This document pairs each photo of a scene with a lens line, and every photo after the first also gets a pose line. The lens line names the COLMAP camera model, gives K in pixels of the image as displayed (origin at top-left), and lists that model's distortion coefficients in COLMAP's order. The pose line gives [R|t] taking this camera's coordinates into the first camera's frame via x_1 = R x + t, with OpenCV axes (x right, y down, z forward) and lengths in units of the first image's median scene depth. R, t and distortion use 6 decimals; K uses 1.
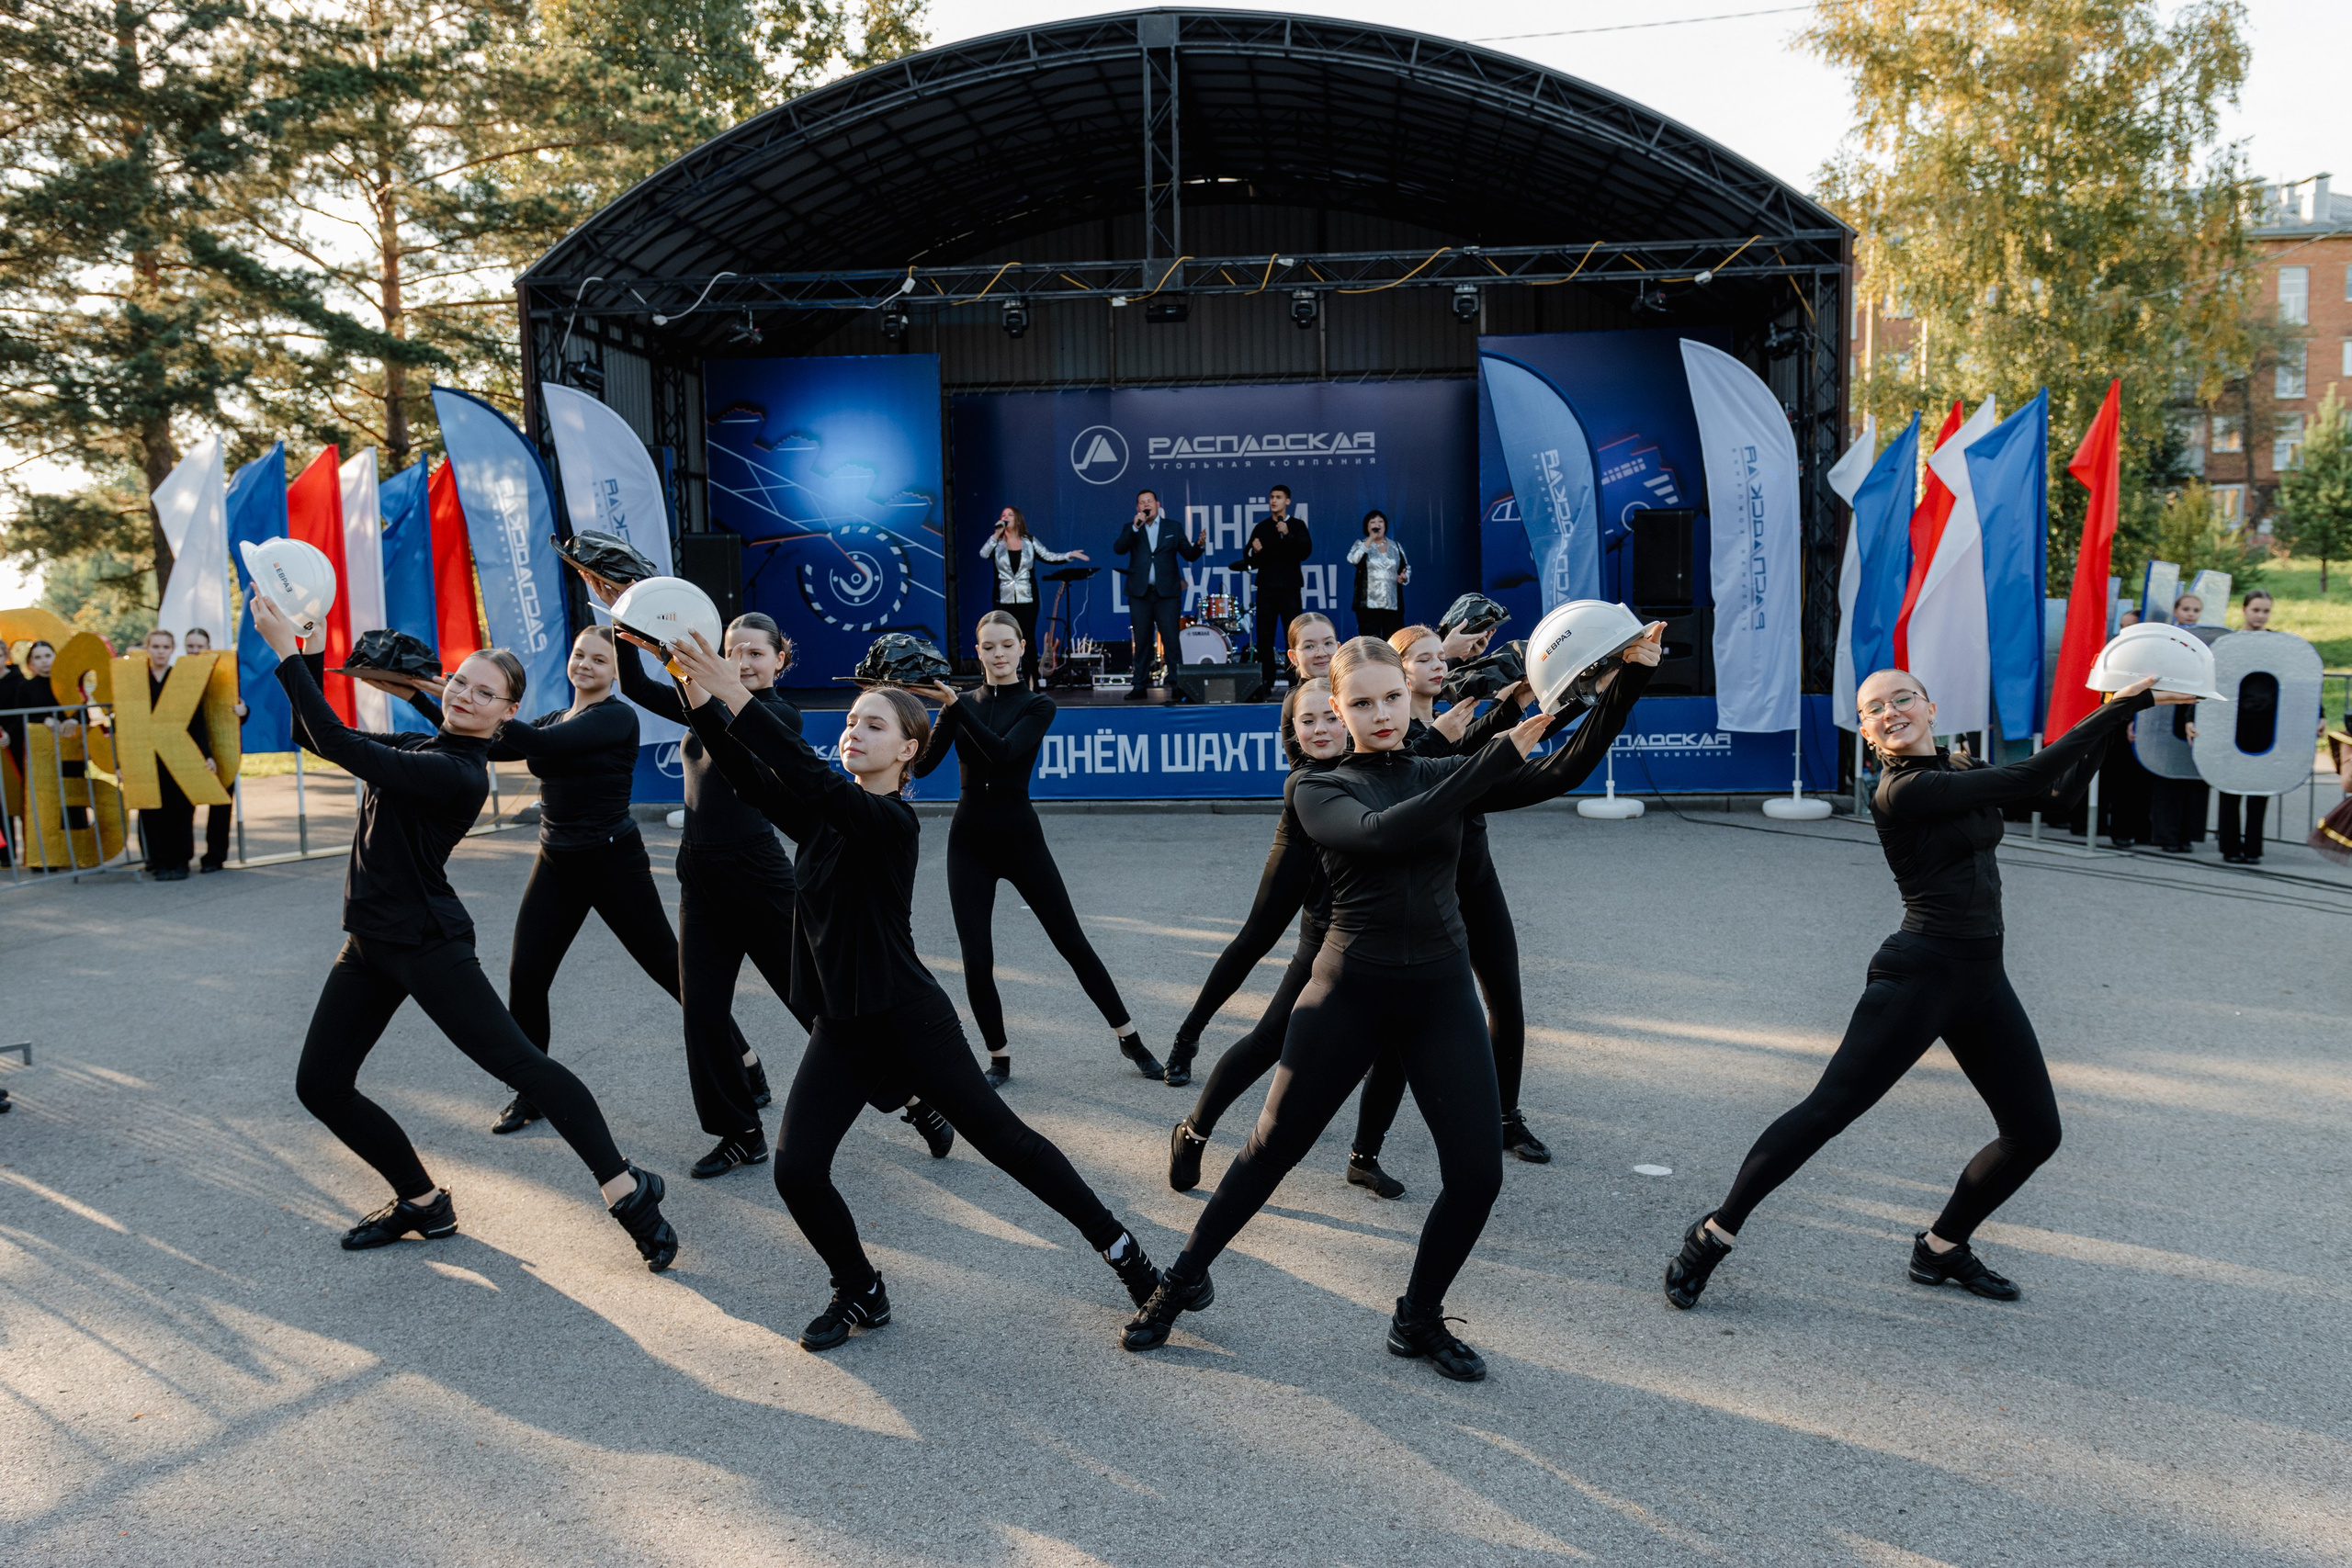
lens RADIAL K [[1934.0, 0, 1174.9], [0, 1934.0, 782.8], [0, 0, 1]] dist [0.006609, 0.002156]
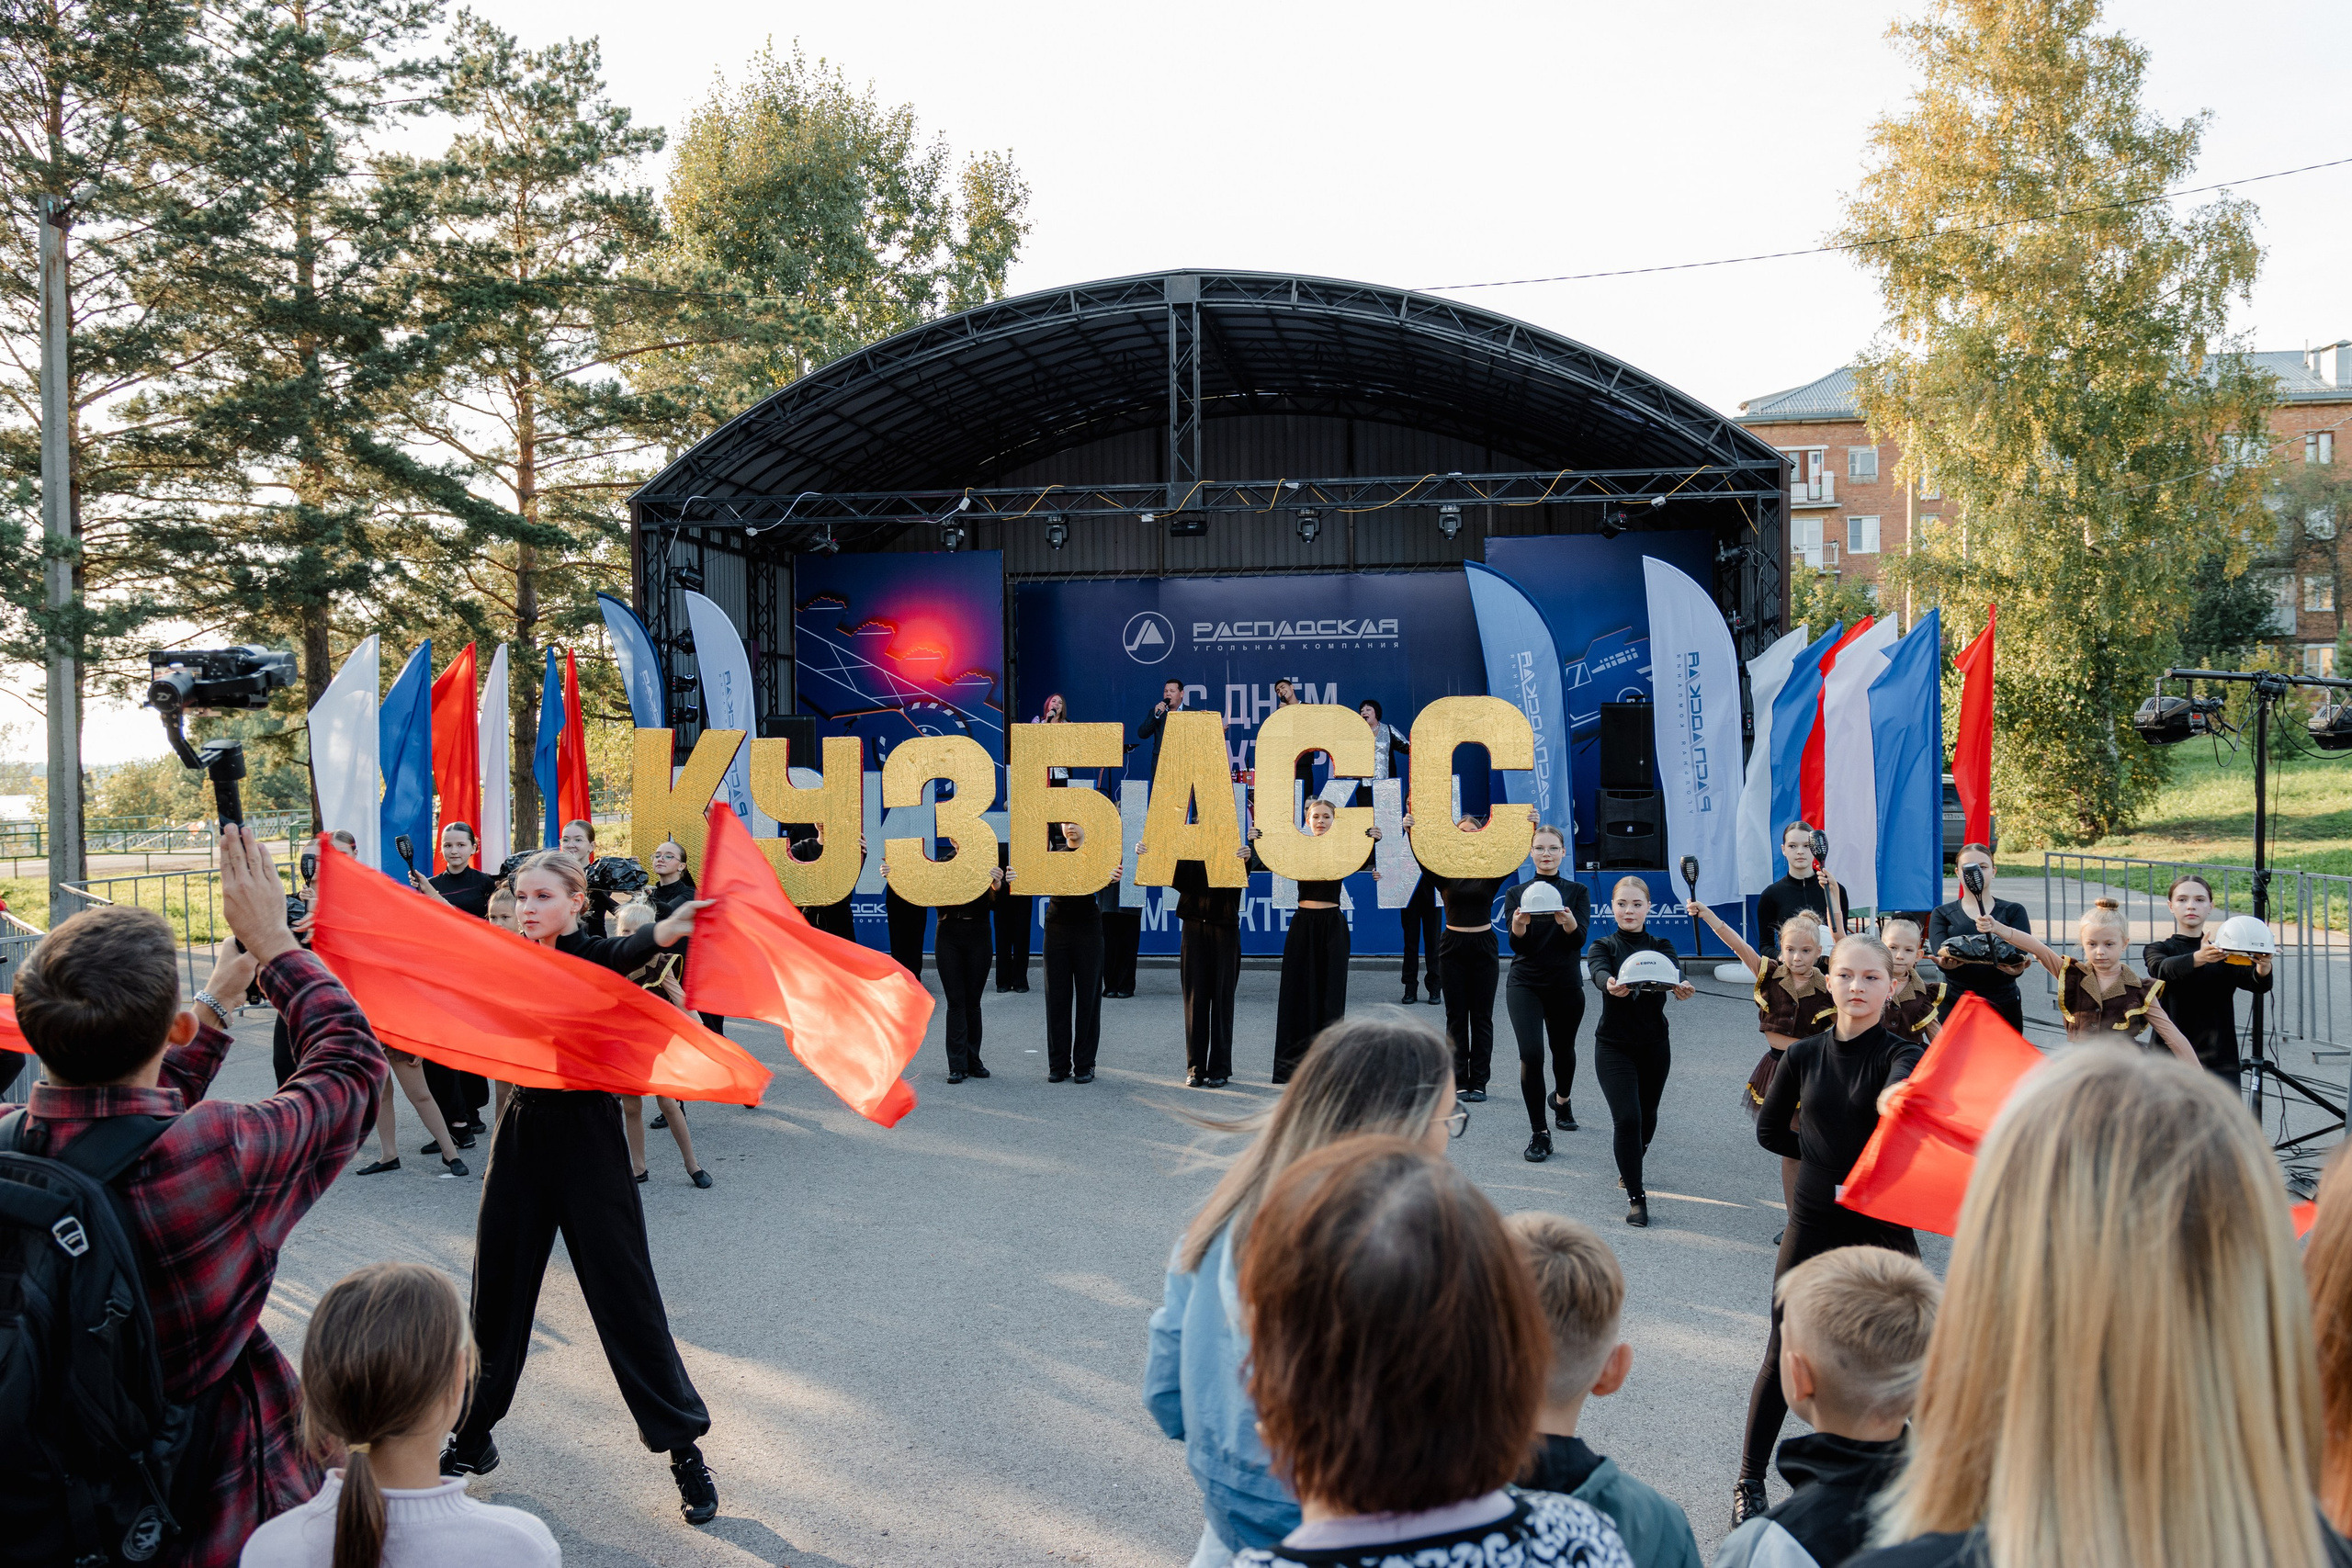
lens RADIAL K [[1939.8, 0, 1175.9], [0, 1939.8, 785.8], [0, 0, 1]] dist [0.009288, 0.003827]
pose [[0.998415, 0.009960, -0.055391, 0.041398], [-0.013860, 0.997417, -0.070479, -0.008055], [0.054546, 0.071135, 0.995974, -0.101451]]
